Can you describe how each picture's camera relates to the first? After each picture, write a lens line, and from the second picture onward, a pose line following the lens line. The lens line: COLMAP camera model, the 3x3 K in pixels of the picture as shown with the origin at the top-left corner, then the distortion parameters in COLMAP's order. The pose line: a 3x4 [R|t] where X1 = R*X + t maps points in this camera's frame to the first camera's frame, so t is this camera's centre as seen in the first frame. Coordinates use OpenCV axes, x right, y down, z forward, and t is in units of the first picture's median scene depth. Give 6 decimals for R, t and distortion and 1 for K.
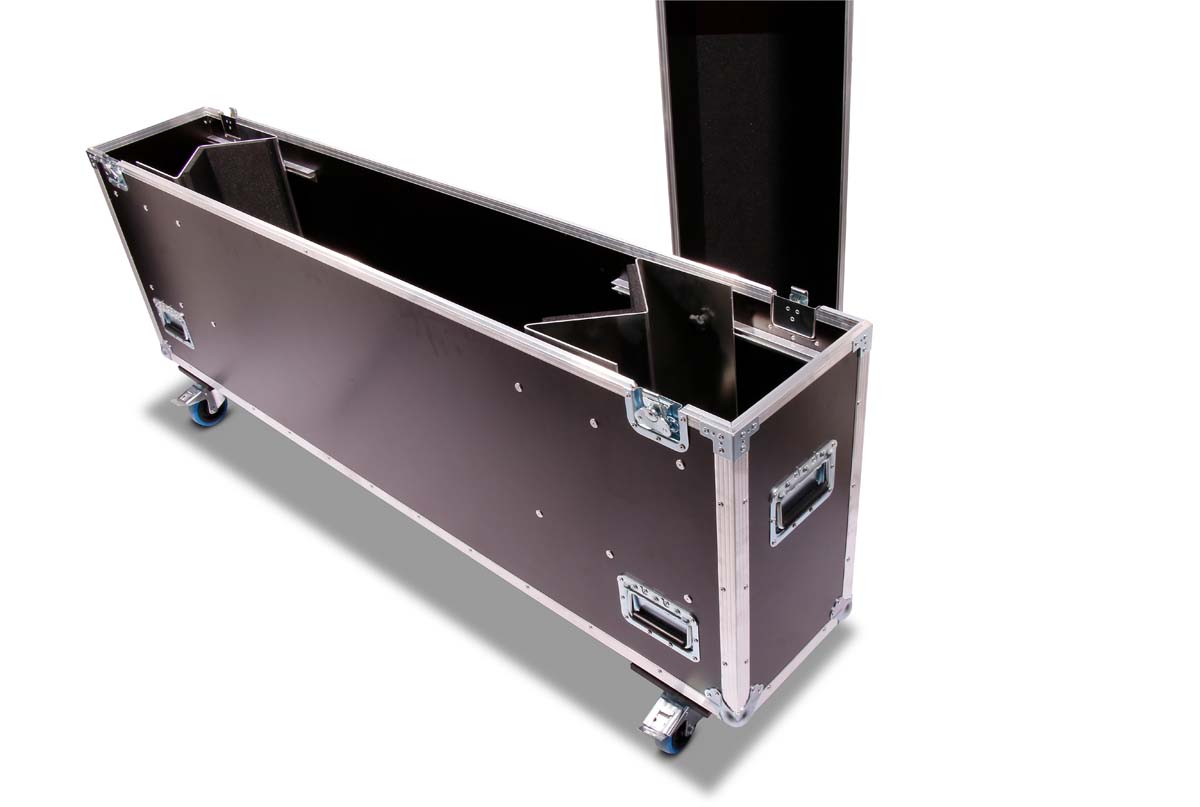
lens RADIAL K [[1002.2, 0, 607.9], [0, 1002.2, 380.5], [0, 0, 1]] dist [-0.074117, 0.003154]
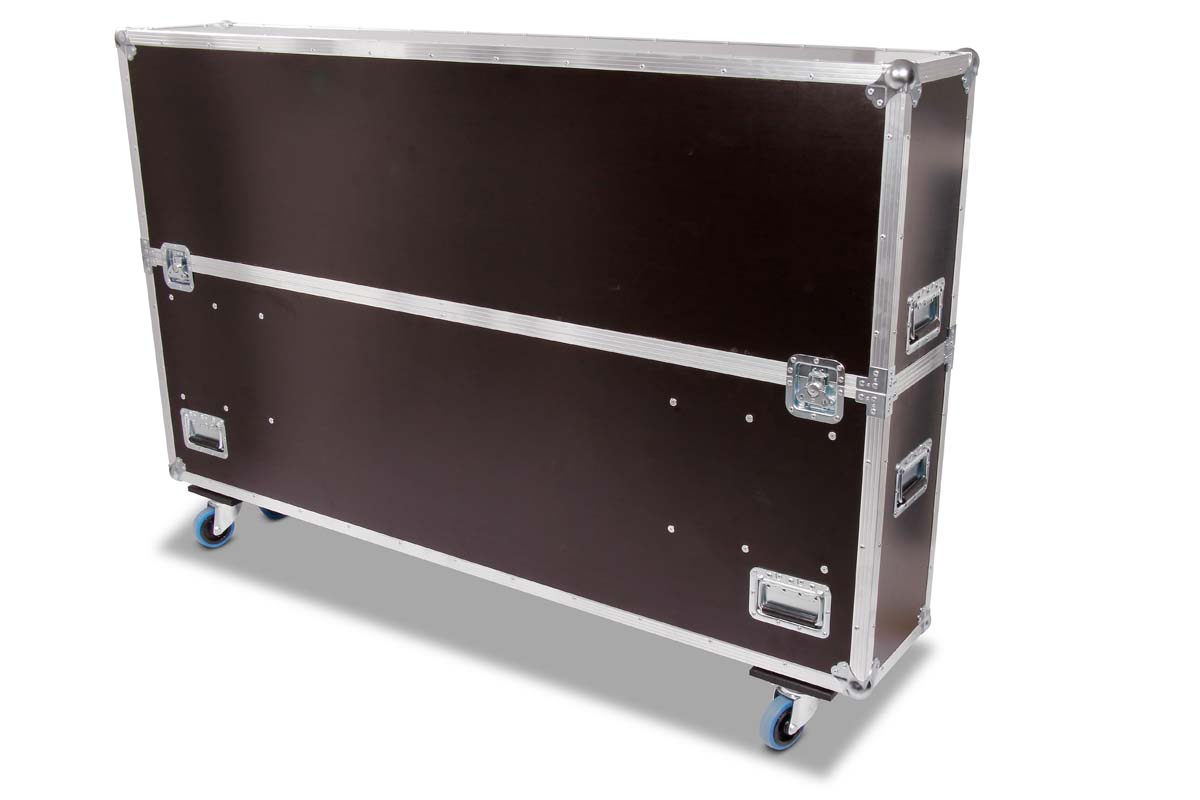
lens RADIAL K [[1213.0, 0, 595.2], [0, 1213.0, 389.8], [0, 0, 1]] dist [-0.015162, 0.000000]
pose [[0.985423, 0.029020, 0.167630, -0.411124], [0.017264, 0.963199, -0.268236, 0.369529], [-0.169245, 0.267220, 0.948657, -0.361290]]
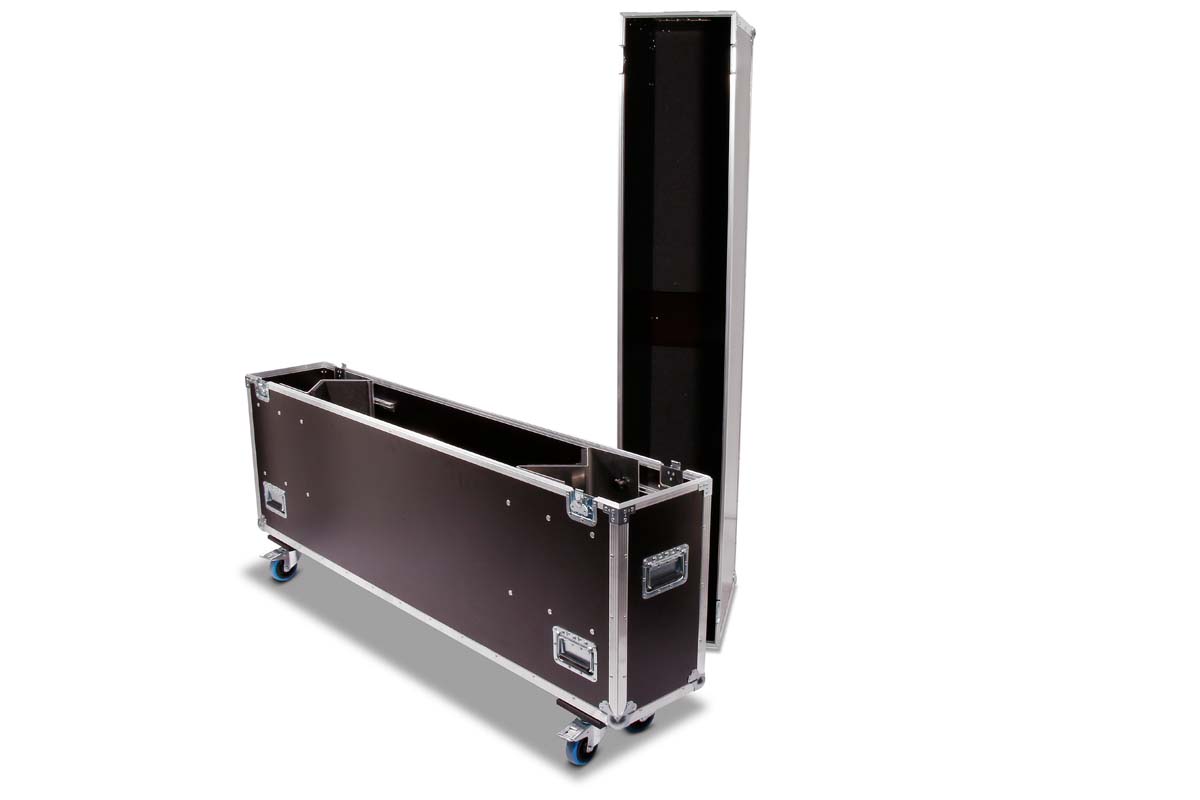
lens RADIAL K [[1002.2, 0, 599.2], [0, 1002.2, 406.7], [0, 0, 1]] dist [-0.074117, 0.003154]
pose [[0.994304, 0.099931, -0.037069, 0.108097], [-0.106575, 0.936976, -0.332742, 0.391514], [0.001481, 0.334797, 0.942289, -0.639720]]
